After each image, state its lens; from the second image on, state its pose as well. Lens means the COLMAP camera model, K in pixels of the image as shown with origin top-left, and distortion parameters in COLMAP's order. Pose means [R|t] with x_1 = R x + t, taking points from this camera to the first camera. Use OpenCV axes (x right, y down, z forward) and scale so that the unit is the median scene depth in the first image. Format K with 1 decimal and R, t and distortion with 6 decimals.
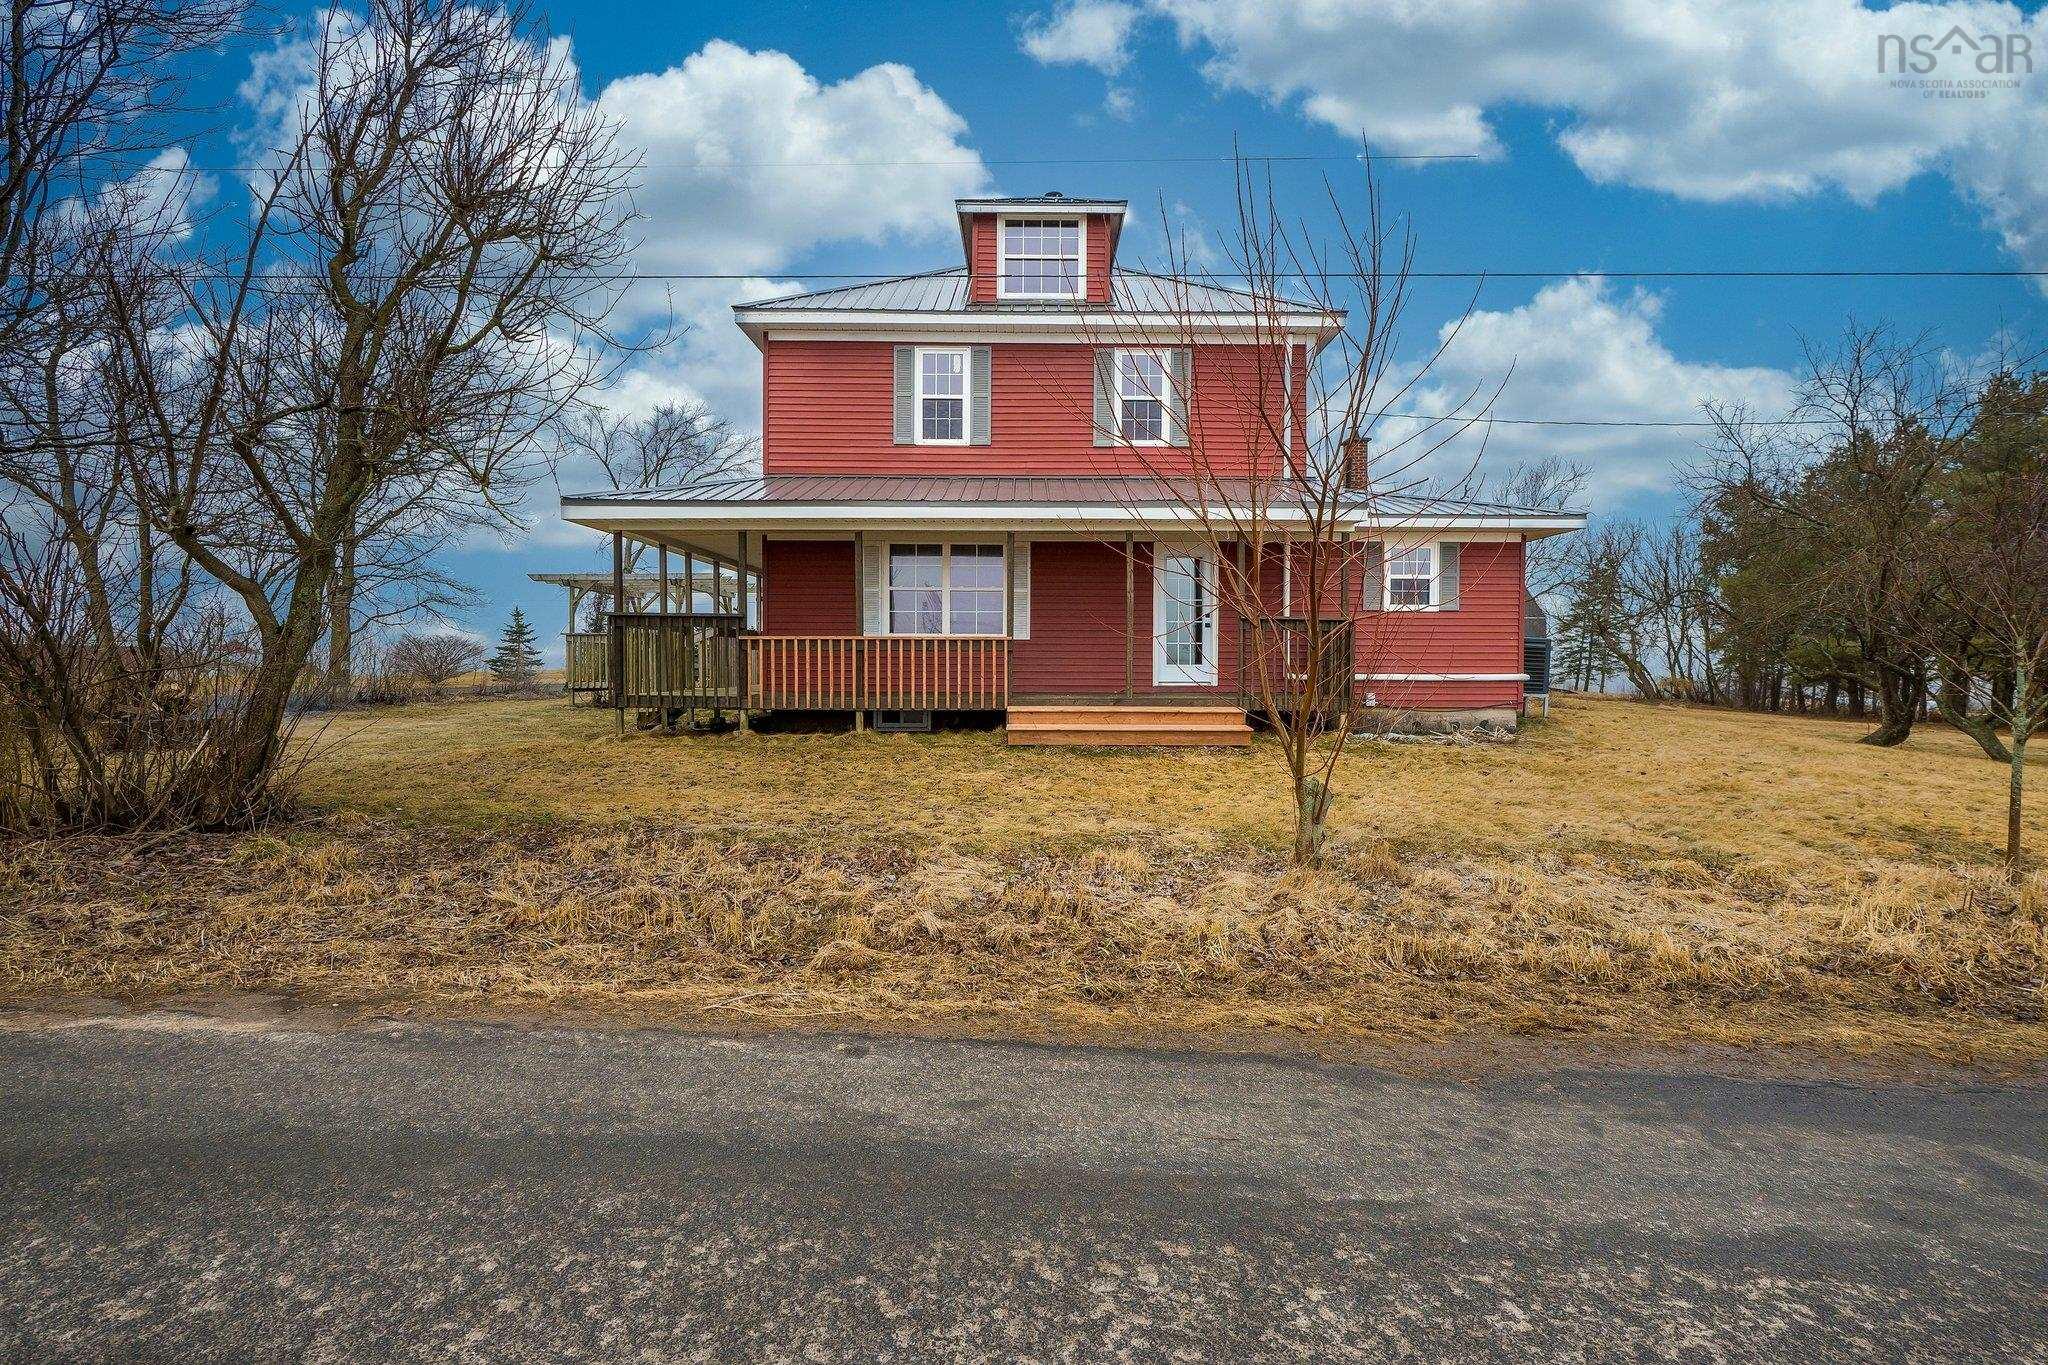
lens RADIAL K [[1018.6, 0, 1024.0], [0, 1018.6, 682.5], [0, 0, 1]] dist [0.001681, 0.000784]
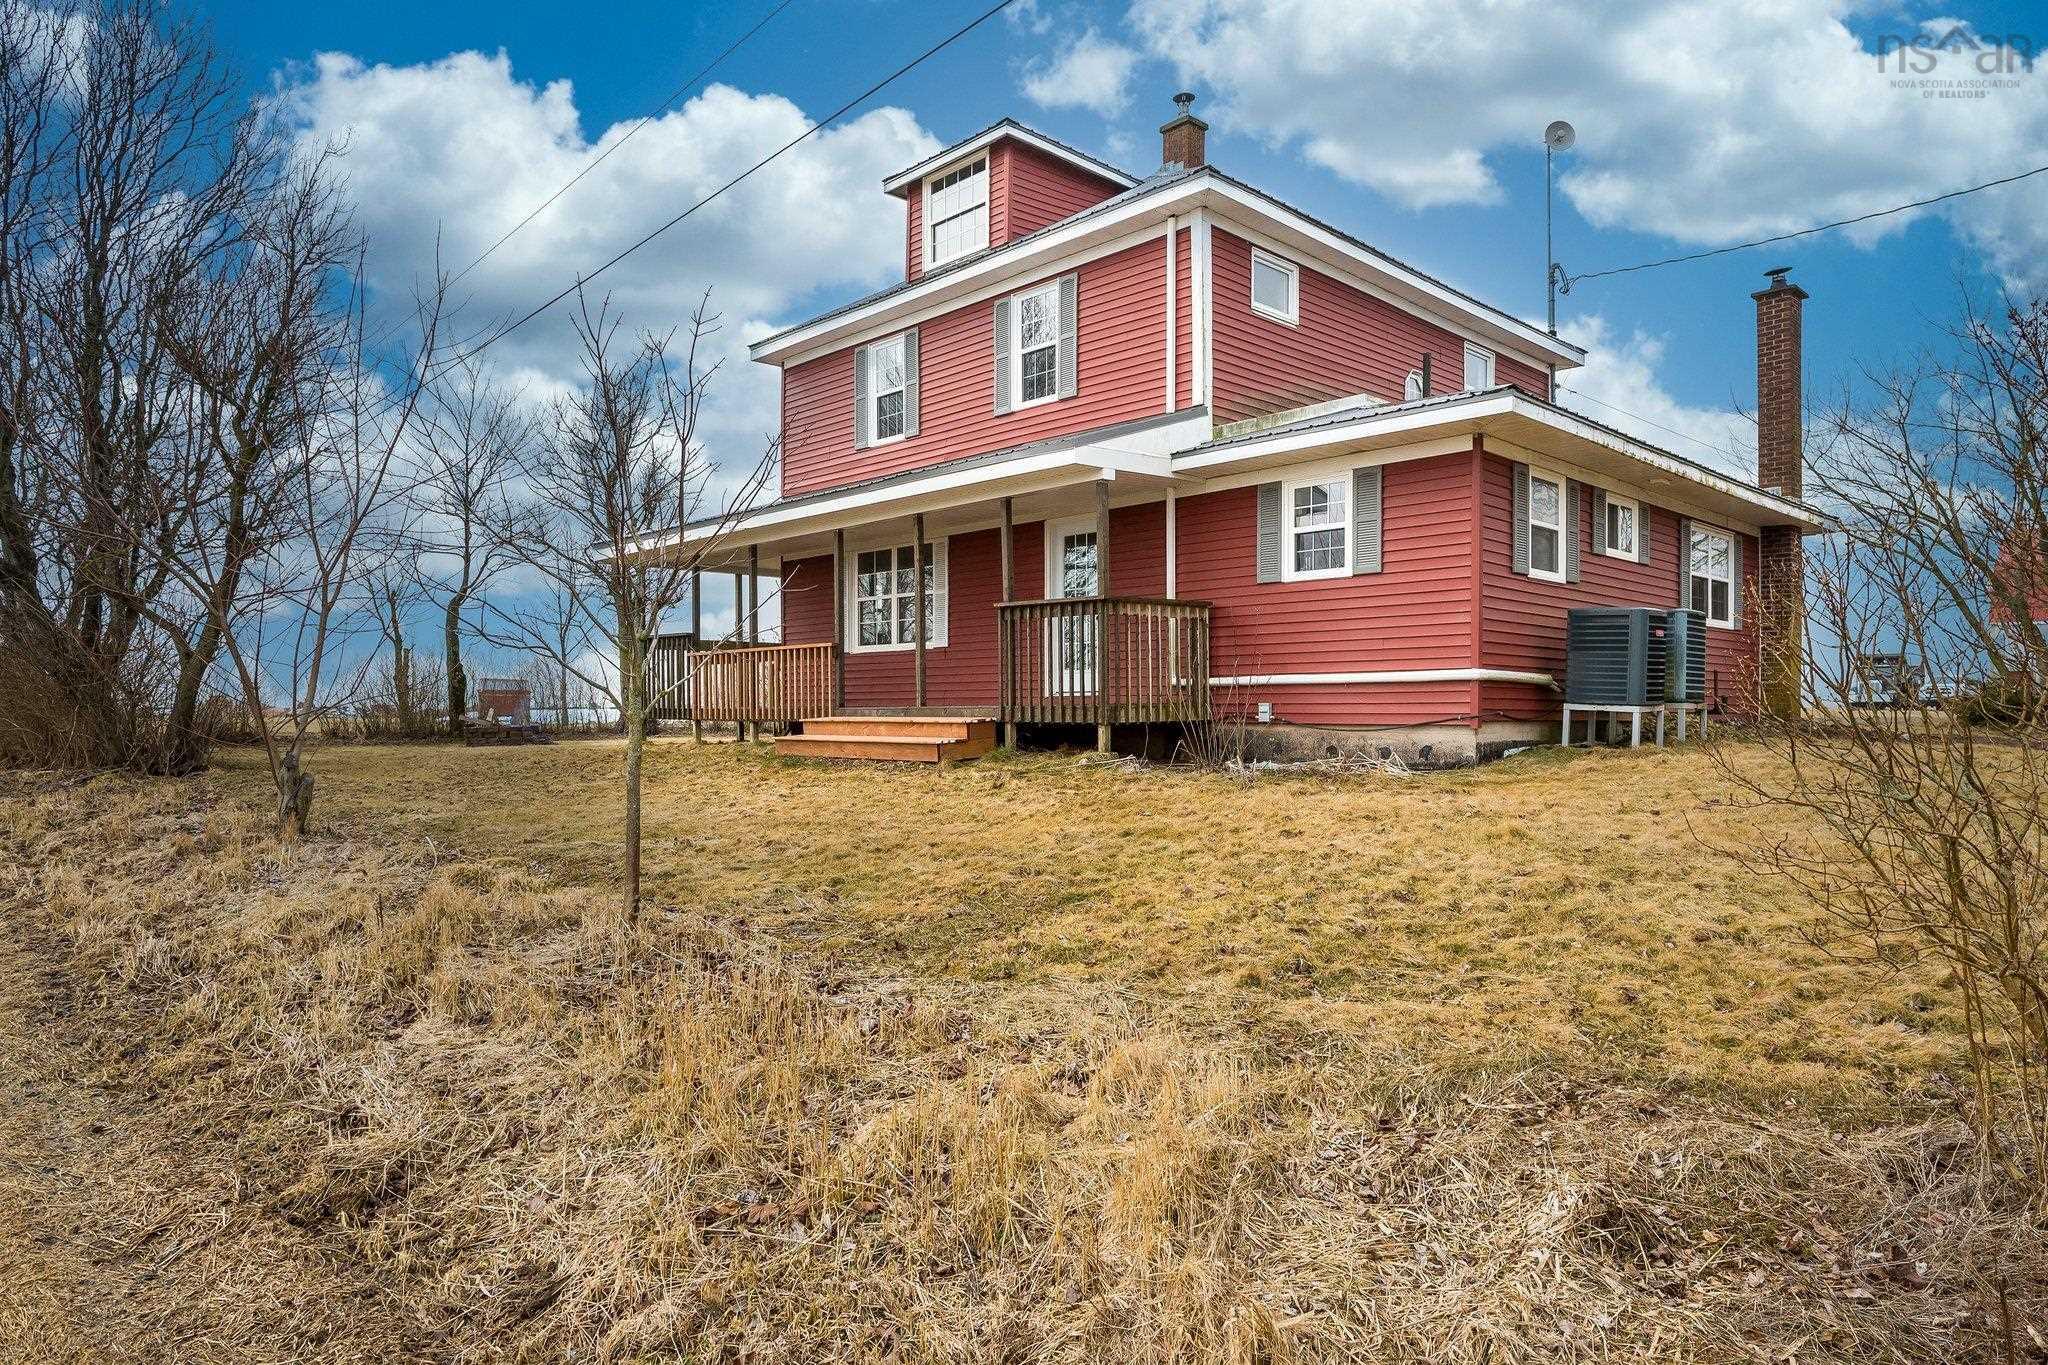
lens RADIAL K [[1249.2, 0, 1024.1], [0, 1249.2, 709.2], [0, 0, 1]] dist [0.000623, 0.000126]
pose [[0.667183, -0.000844, -0.744893, 0.866141], [-0.004950, 0.999972, -0.005567, 0.020273], [0.744877, 0.007402, 0.667160, 0.318083]]
